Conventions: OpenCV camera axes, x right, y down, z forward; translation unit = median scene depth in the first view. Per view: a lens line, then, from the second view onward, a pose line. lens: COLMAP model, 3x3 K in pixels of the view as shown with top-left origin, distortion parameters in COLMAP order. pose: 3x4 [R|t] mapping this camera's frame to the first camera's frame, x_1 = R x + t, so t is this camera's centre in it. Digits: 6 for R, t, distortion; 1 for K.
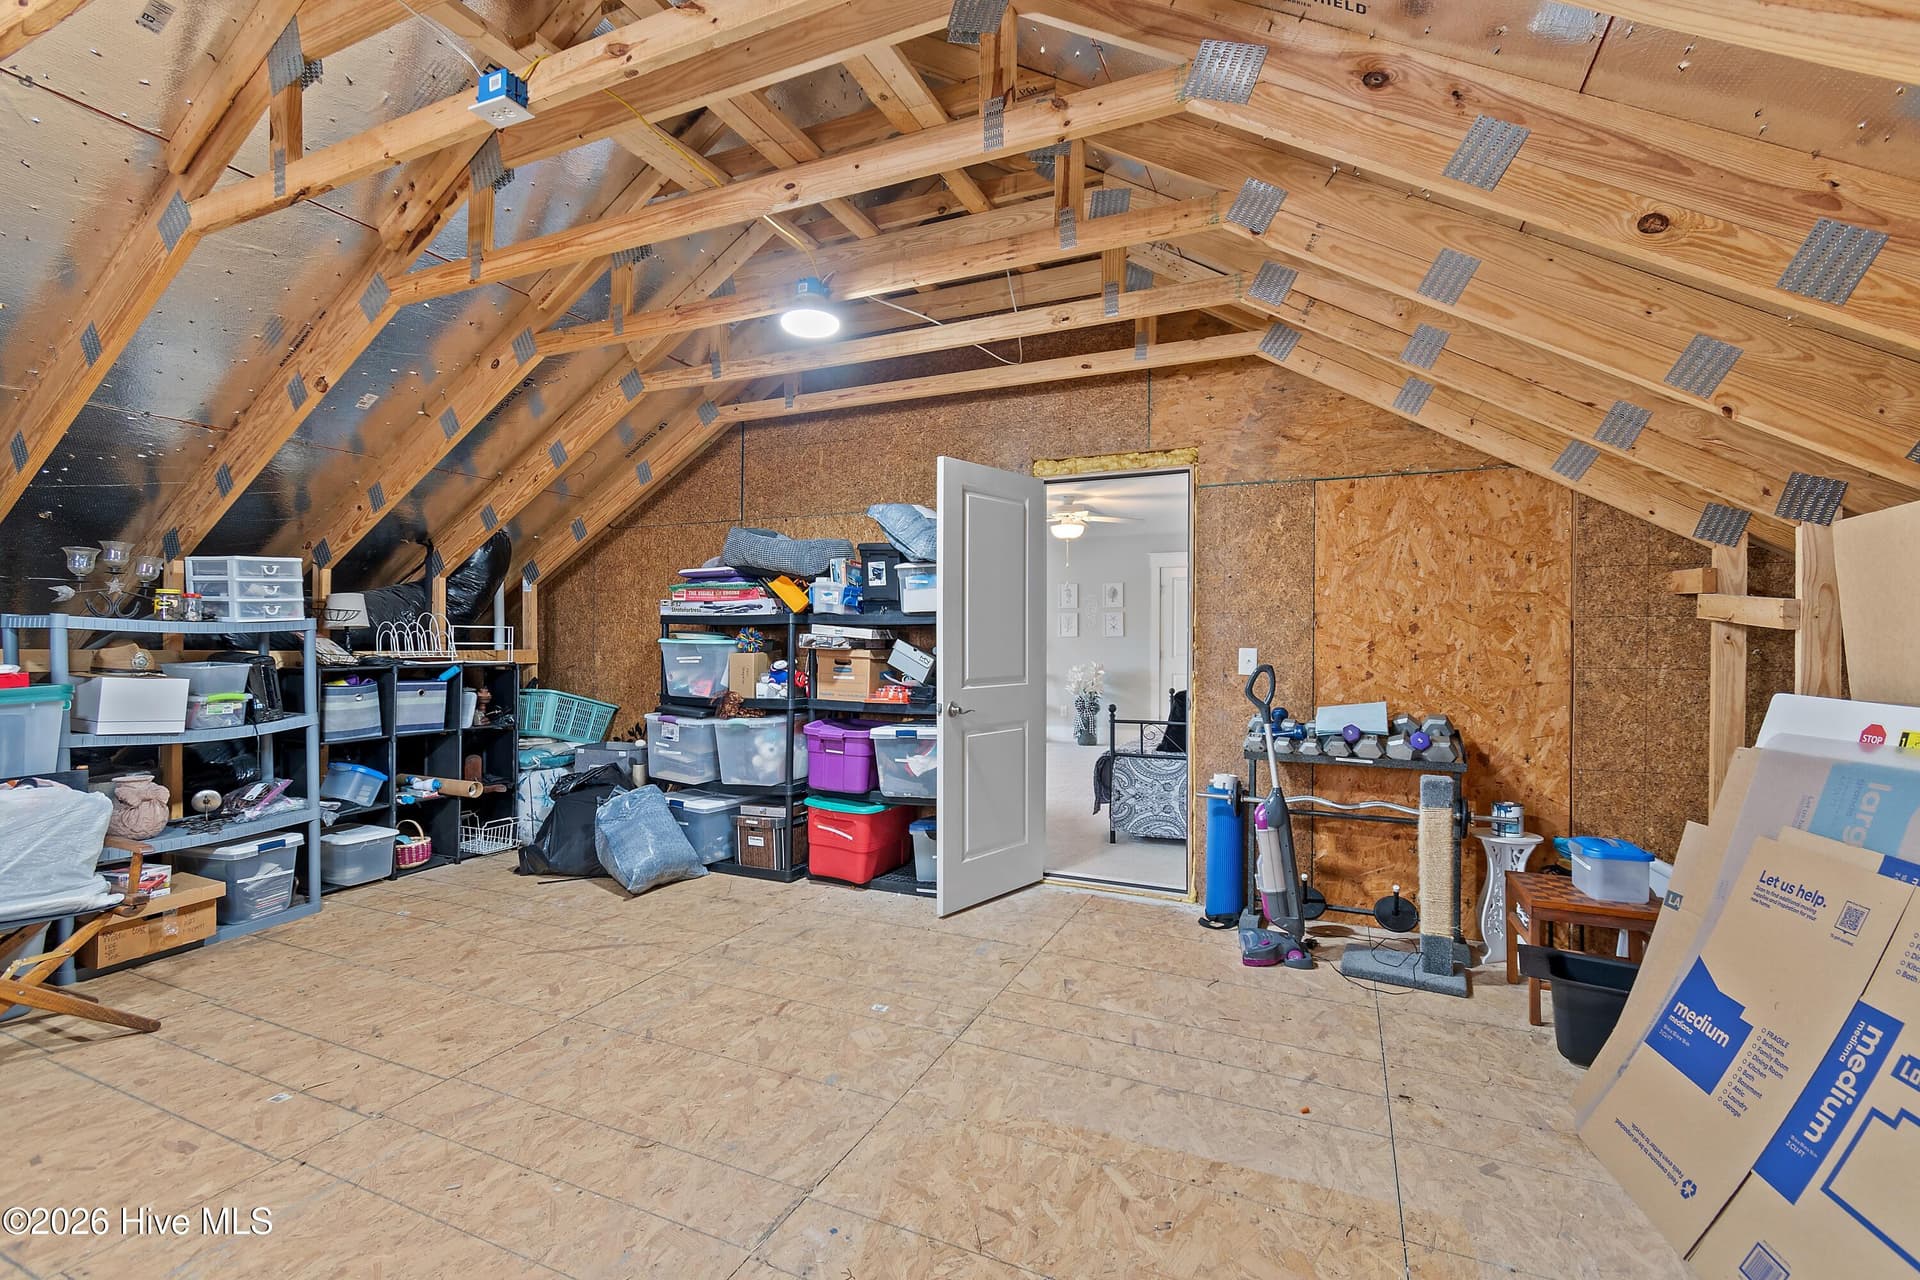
lens RADIAL K [[844.8, 0, 956.3], [0, 844.8, 645.9], [0, 0, 1]] dist [-0.001542, -0.000222]
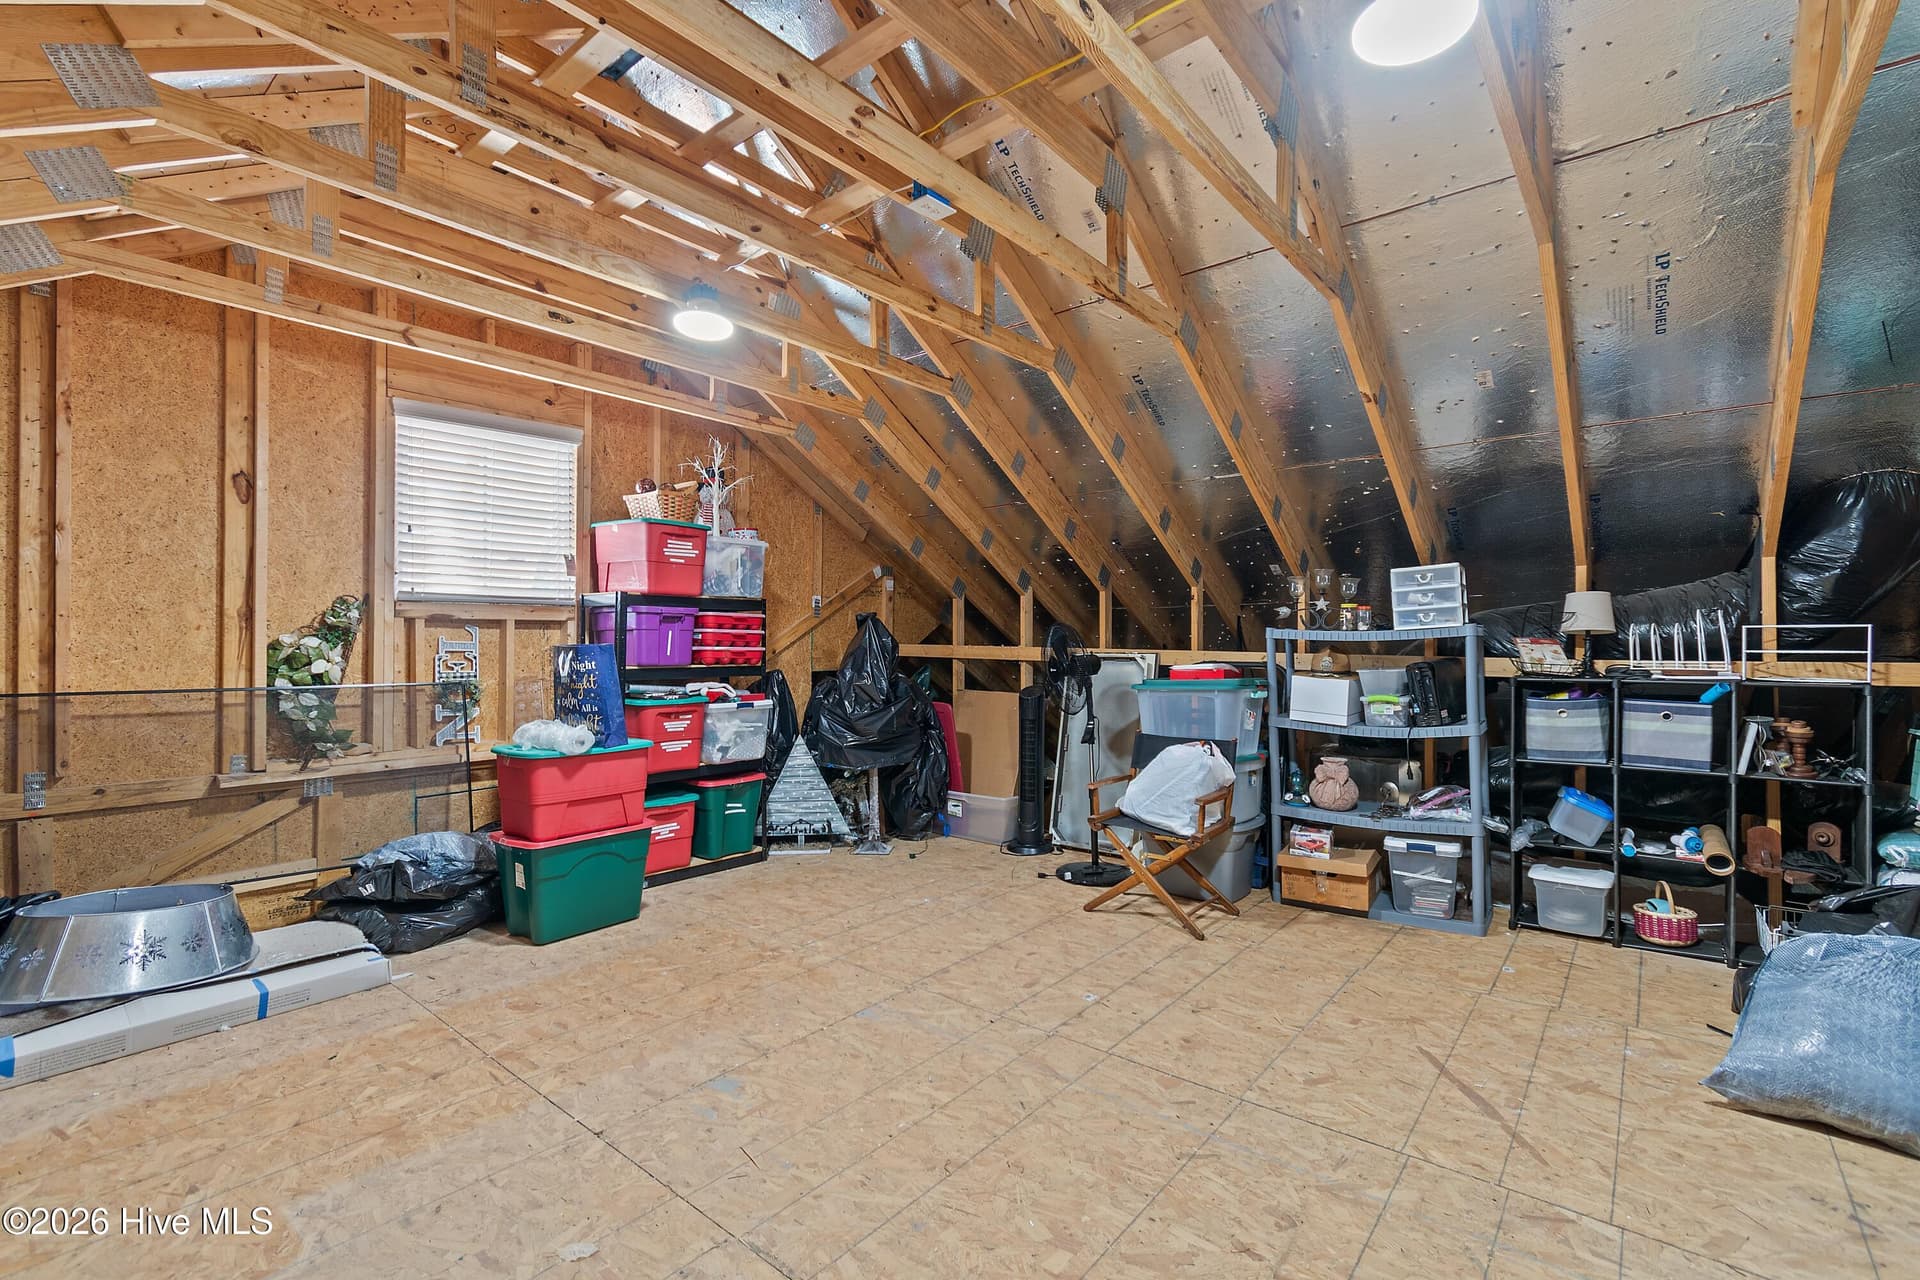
lens RADIAL K [[844.8, 0, 957.4], [0, 844.8, 639.8], [0, 0, 1]] dist [-0.001542, -0.000222]
pose [[-0.271958, -0.009811, -0.962259, 0.336996], [-0.007171, 0.999941, -0.008168, -0.002784], [0.962282, 0.004679, -0.272012, 0.755776]]
